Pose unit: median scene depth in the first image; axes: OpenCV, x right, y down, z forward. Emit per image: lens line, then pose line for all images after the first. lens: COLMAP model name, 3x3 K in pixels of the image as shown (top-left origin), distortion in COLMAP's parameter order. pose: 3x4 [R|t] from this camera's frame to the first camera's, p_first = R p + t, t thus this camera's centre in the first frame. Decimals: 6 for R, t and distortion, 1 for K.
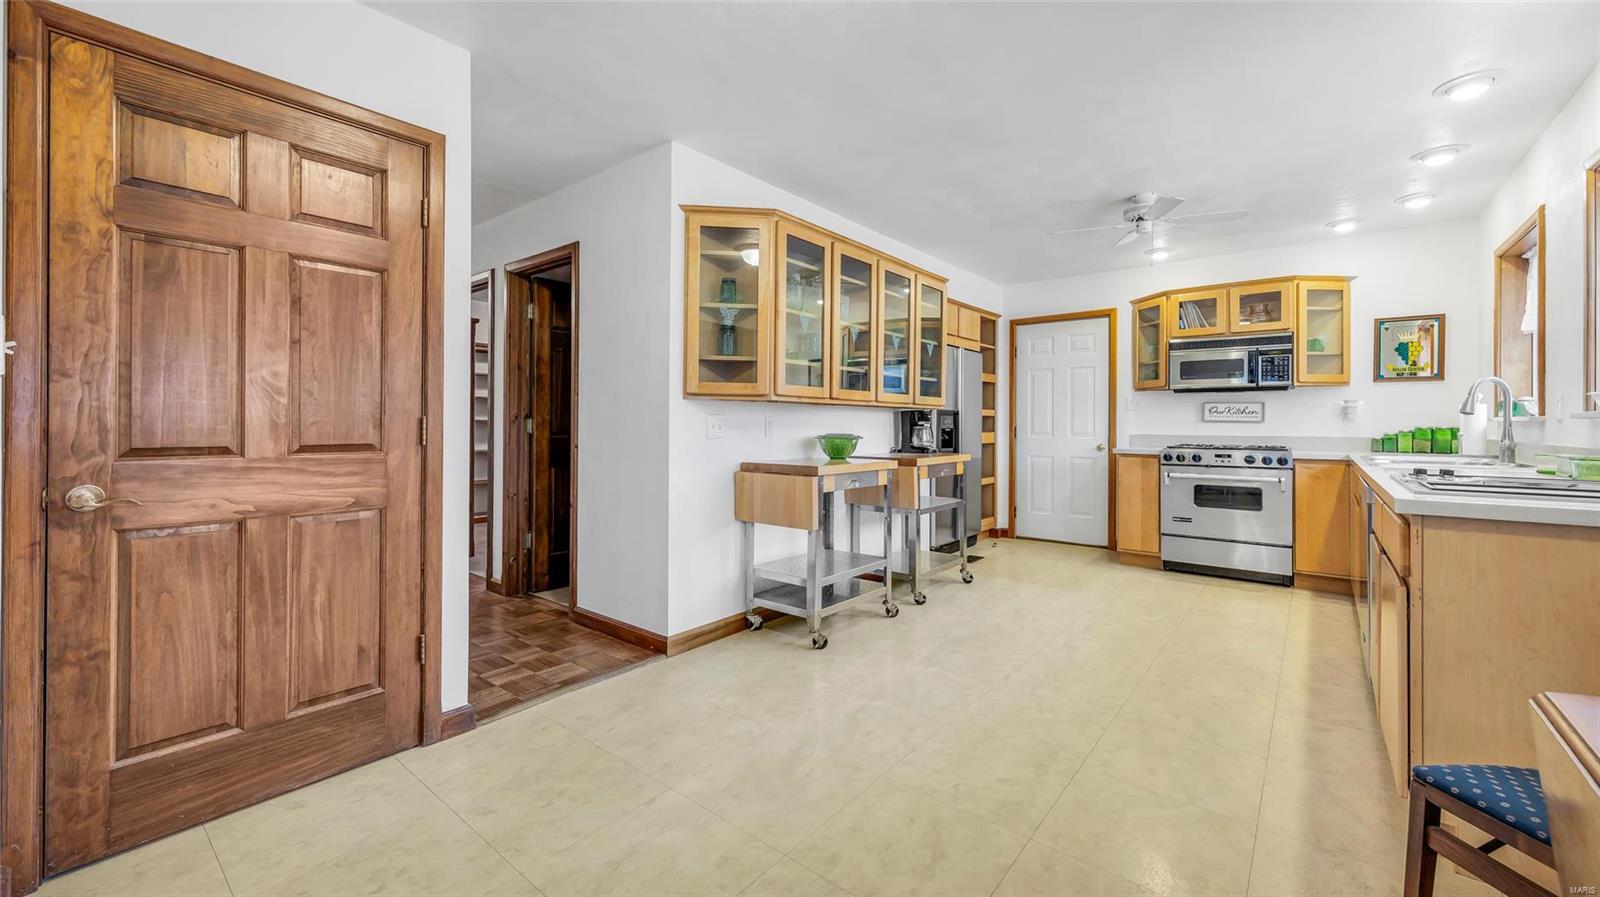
lens RADIAL K [[627.3, 0, 800.9], [0, 627.3, 425.0], [0, 0, 1]] dist [-0.000612, 0.000023]
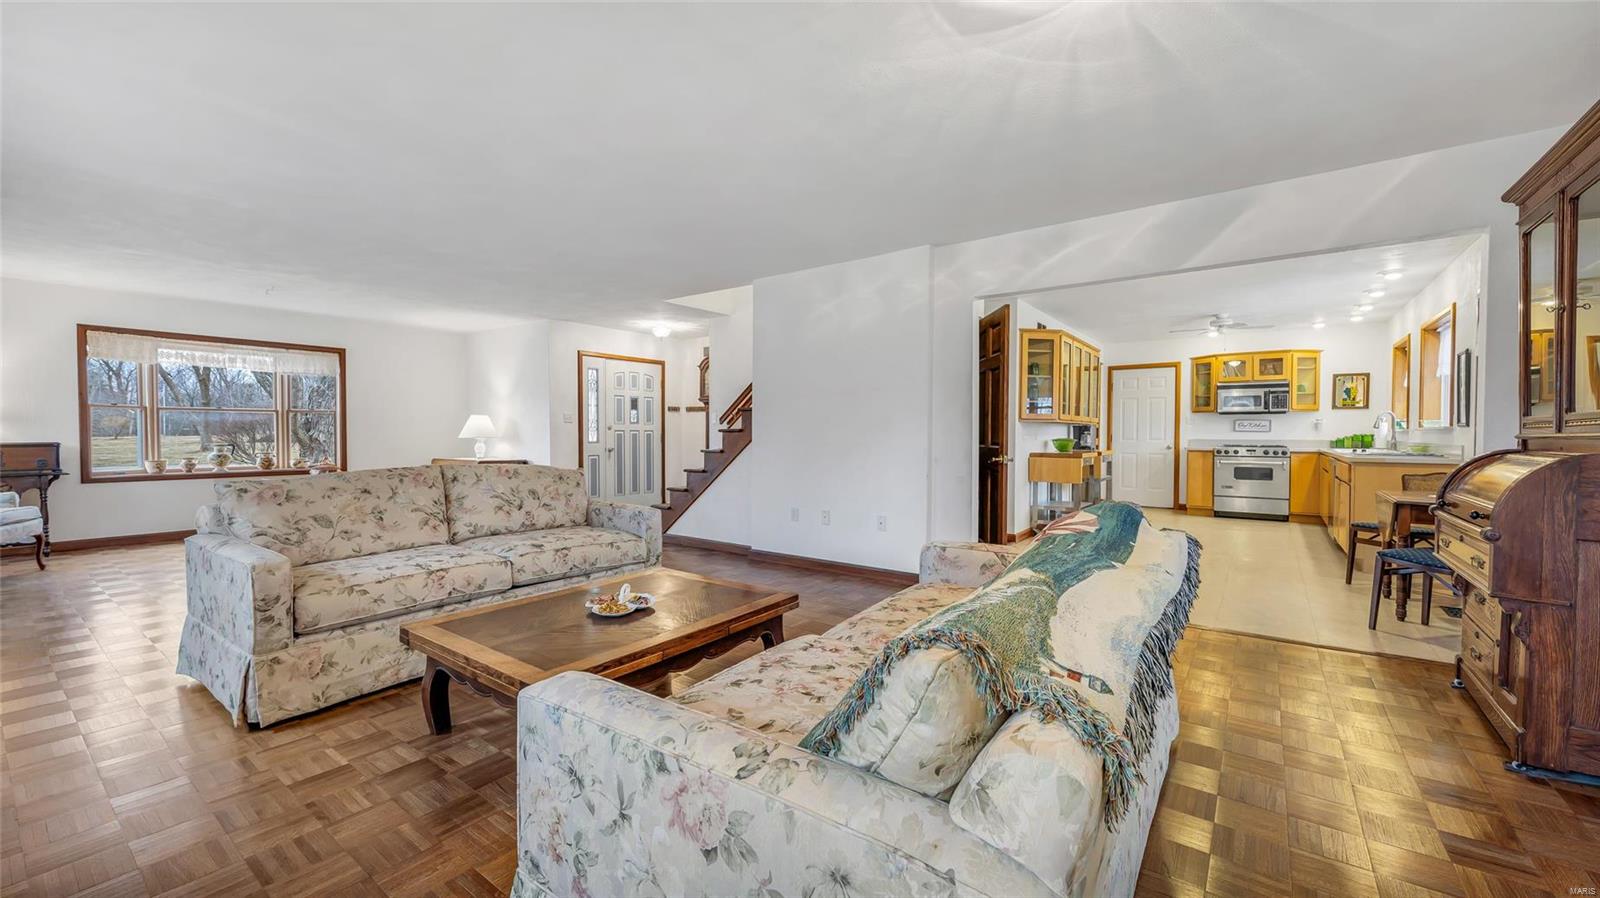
lens RADIAL K [[627.3, 0, 799.5], [0, 627.3, 445.9], [0, 0, 1]] dist [-0.000612, 0.000023]
pose [[0.998715, -0.002973, 0.050597, -0.698661], [0.001914, 0.999778, 0.020962, -0.004287], [-0.050648, -0.020838, 0.998499, -0.716350]]
